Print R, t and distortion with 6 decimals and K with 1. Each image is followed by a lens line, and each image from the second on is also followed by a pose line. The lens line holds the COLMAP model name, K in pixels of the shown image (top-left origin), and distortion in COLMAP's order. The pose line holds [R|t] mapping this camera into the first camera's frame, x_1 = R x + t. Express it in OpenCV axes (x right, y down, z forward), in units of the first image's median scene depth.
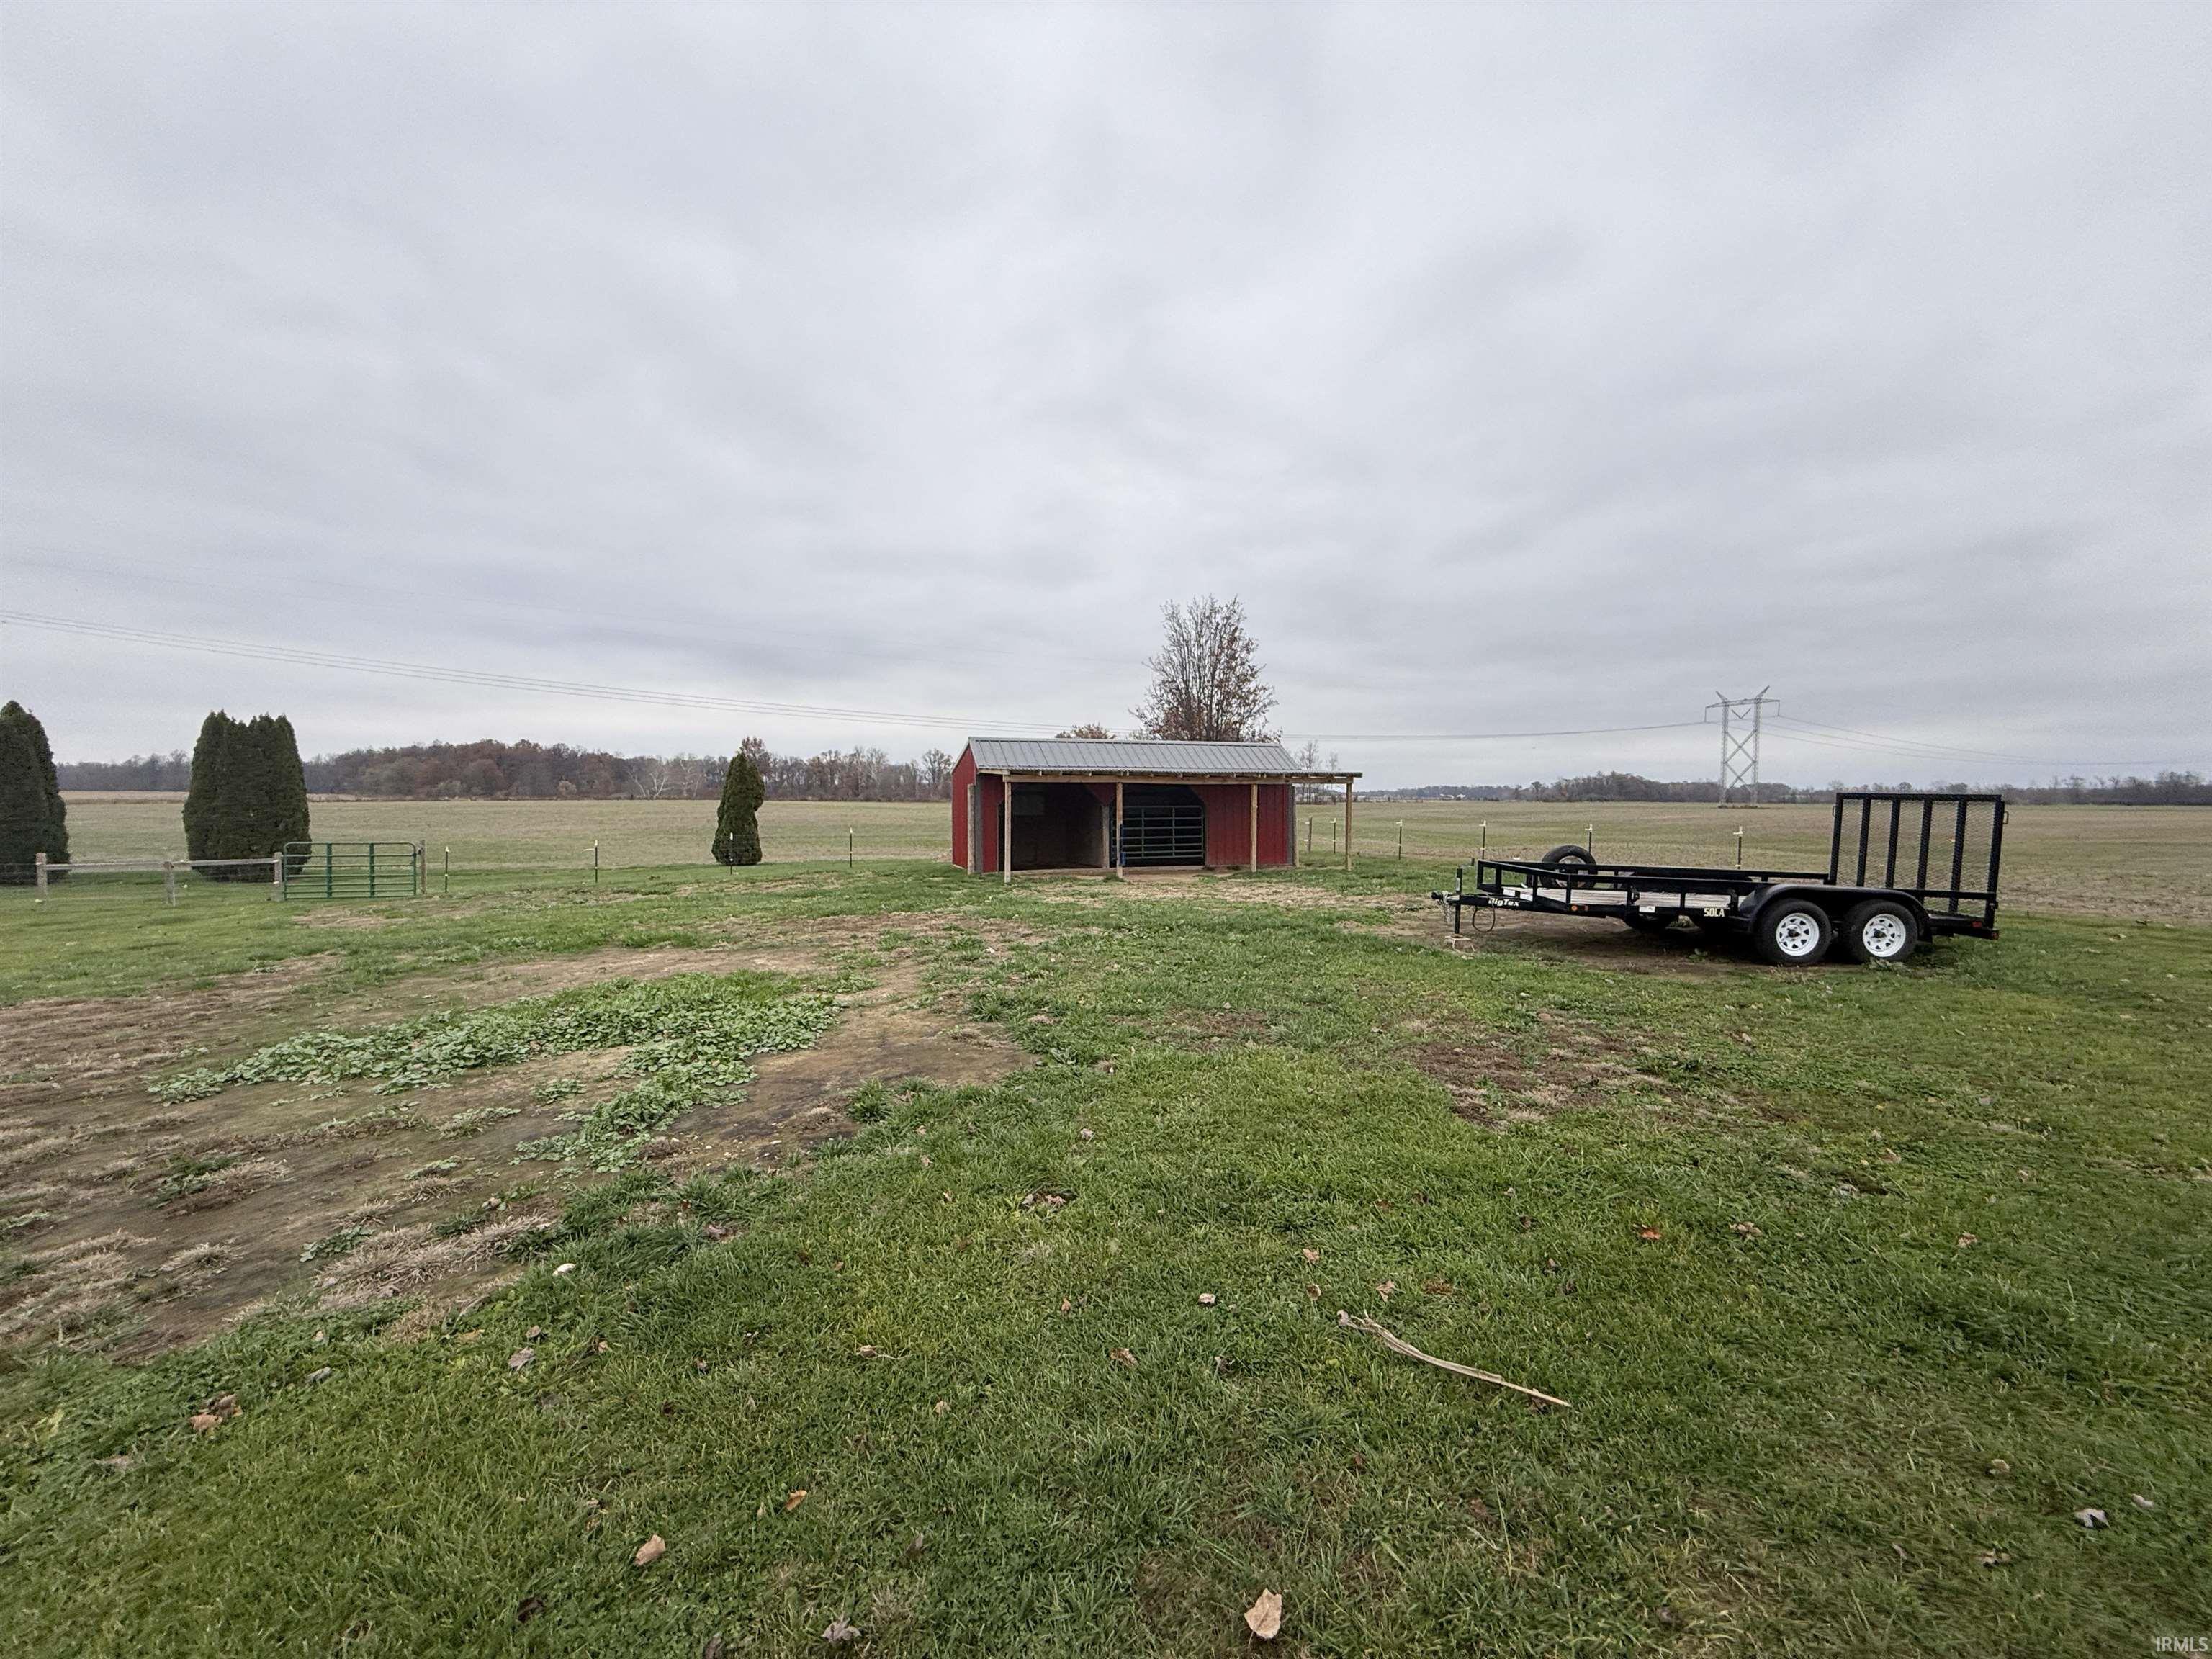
lens RADIAL K [[878.2, 0, 1106.0], [0, 878.2, 829.5], [0, 0, 1]] dist [-0.000457, -0.000011]
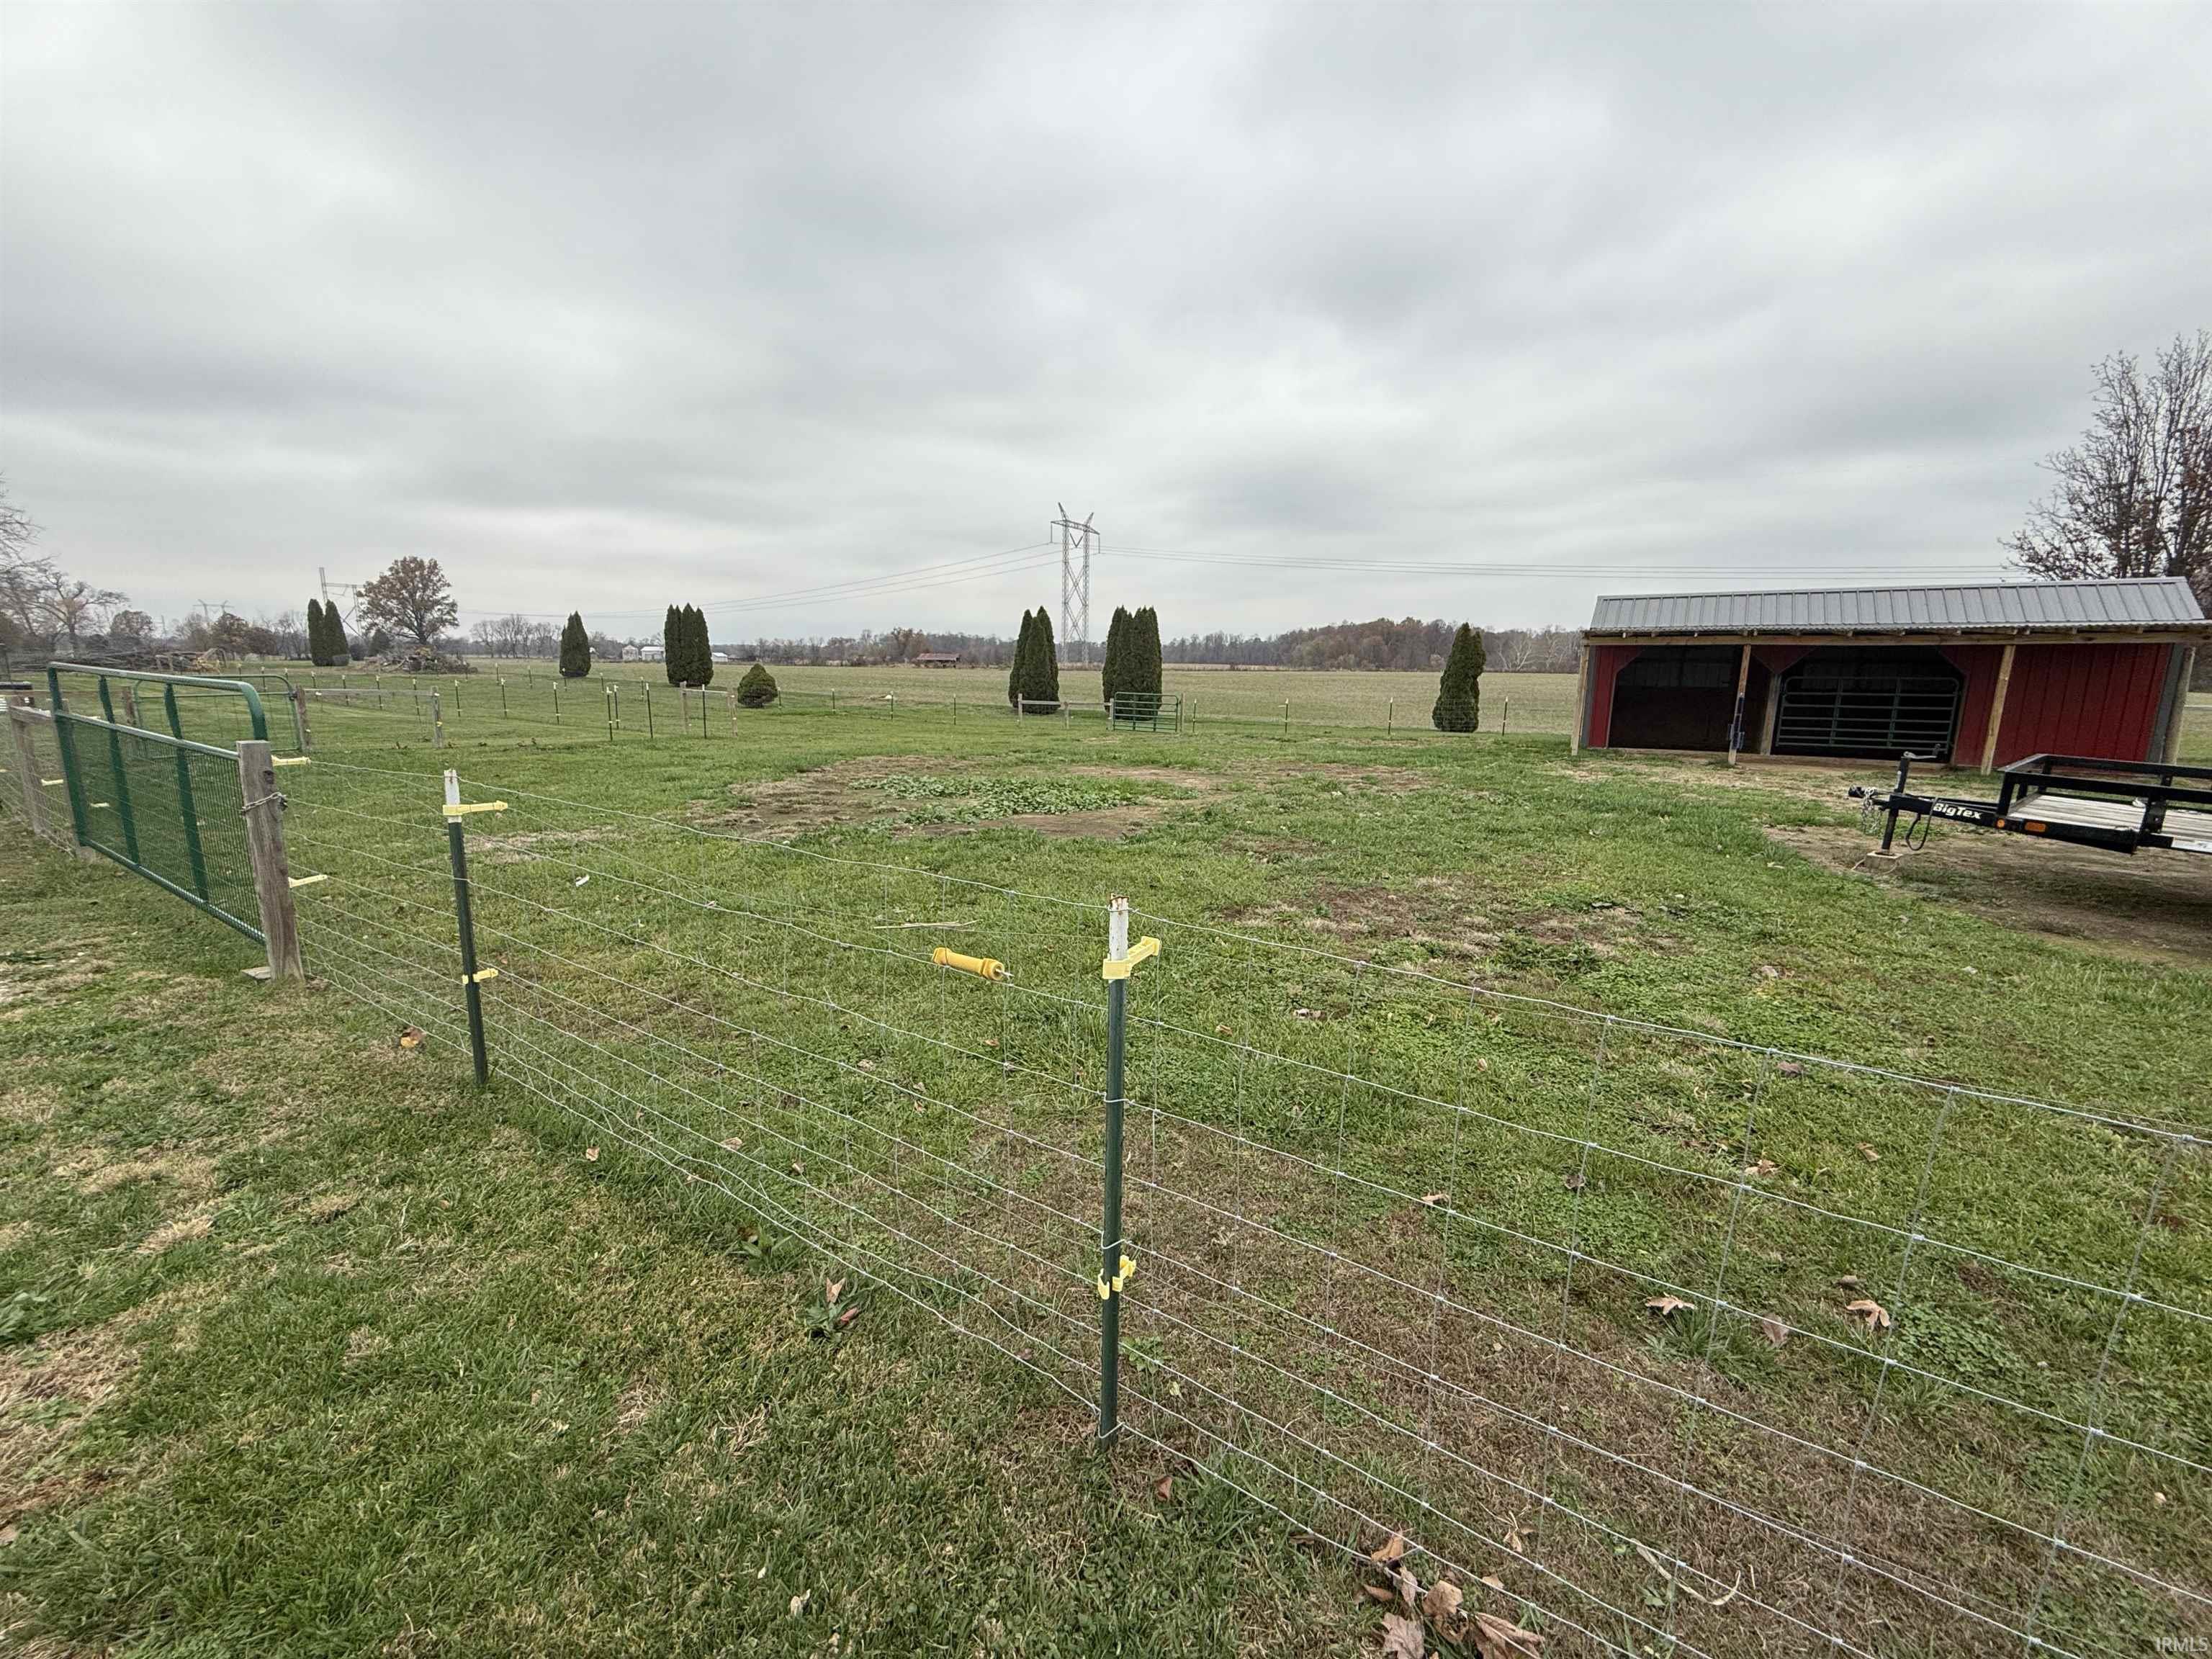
lens RADIAL K [[878.2, 0, 1106.0], [0, 878.2, 829.5], [0, 0, 1]] dist [-0.000457, -0.000011]
pose [[0.598493, 0.149796, -0.786999, 0.228425], [-0.037414, 0.986518, 0.159320, 0.005745], [0.800254, -0.065907, 0.596028, 0.037080]]
